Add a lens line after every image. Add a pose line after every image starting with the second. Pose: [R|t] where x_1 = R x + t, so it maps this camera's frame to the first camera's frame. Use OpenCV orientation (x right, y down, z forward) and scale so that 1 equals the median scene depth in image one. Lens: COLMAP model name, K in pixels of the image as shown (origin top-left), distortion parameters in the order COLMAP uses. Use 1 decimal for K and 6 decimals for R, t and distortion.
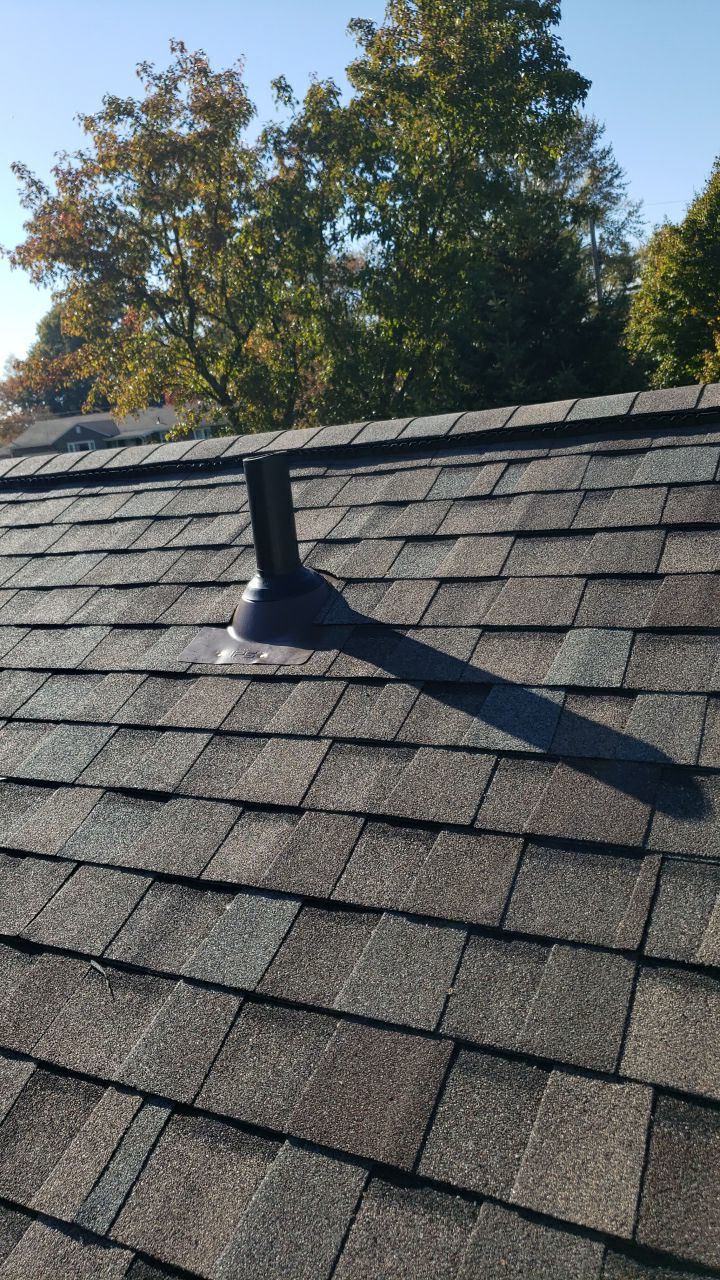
lens RADIAL K [[1013.4, 0, 360.0], [0, 1013.4, 640.0], [0, 0, 1]] dist [0.006058, -0.003488]
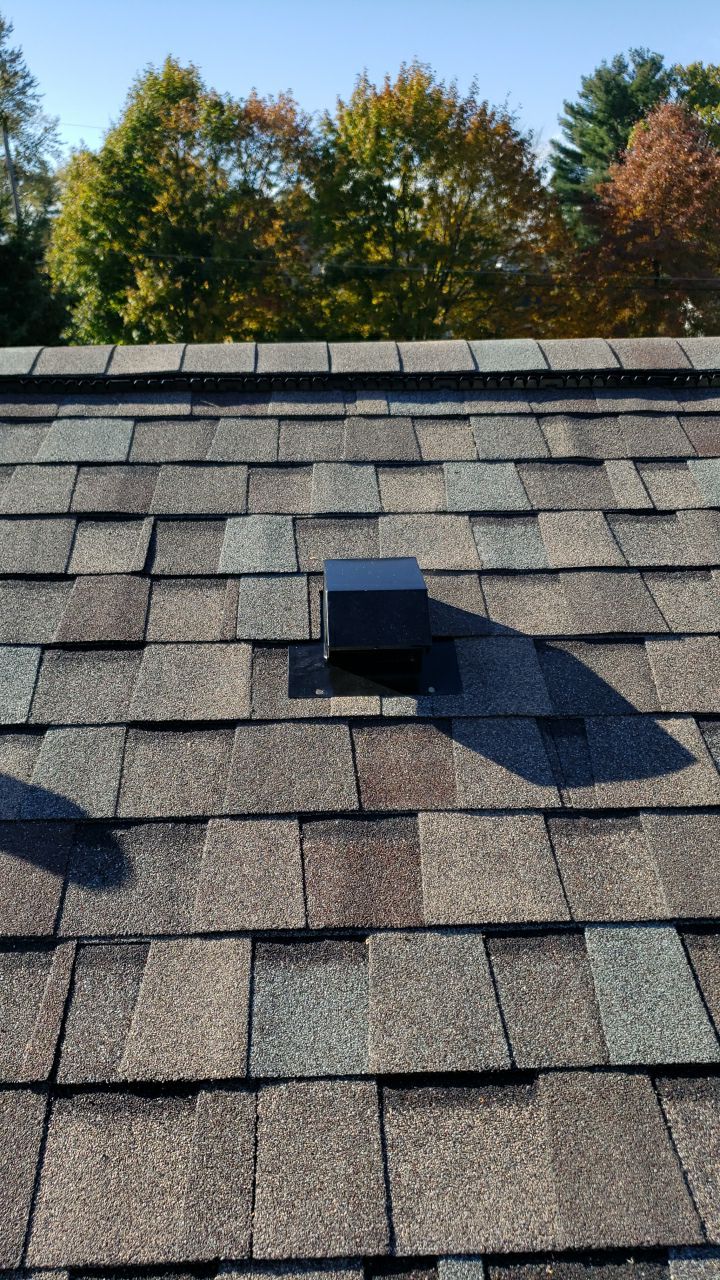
lens RADIAL K [[869.4, 0, 316.8], [0, 869.4, 640.5], [0, 0, 1]] dist [0.030817, -0.002120]
pose [[0.869407, -0.080564, 0.487484, 0.099777], [0.019120, 0.991364, 0.129739, -0.093595], [-0.493726, -0.103475, 0.863439, 0.217600]]
